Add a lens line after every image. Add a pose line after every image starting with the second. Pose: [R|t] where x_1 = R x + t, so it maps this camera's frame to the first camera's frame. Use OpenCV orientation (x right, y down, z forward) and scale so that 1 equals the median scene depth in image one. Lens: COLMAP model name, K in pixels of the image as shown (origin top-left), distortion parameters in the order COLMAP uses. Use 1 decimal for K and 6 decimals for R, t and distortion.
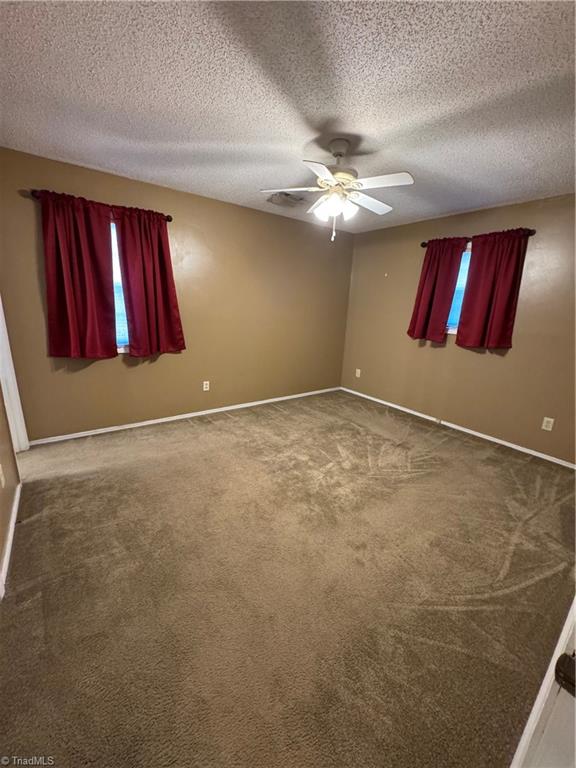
lens RADIAL K [[307.0, 0, 287.1], [0, 307.0, 388.9], [0, 0, 1]] dist [-0.002405, 0.000719]
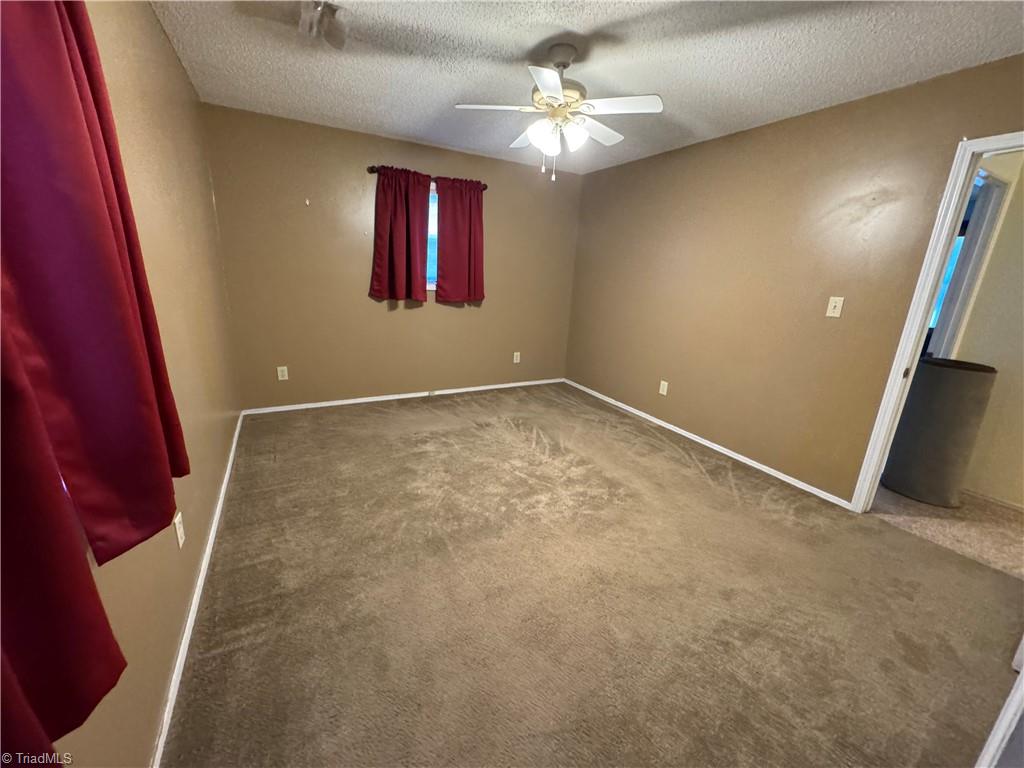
lens RADIAL K [[409.3, 0, 514.4], [0, 409.3, 384.7], [0, 0, 1]] dist [-0.002405, 0.000719]
pose [[0.132278, -0.306026, 0.942789, -0.601880], [0.229747, 0.934710, 0.271169, -0.192960], [-0.964219, 0.180734, 0.193950, 0.619804]]
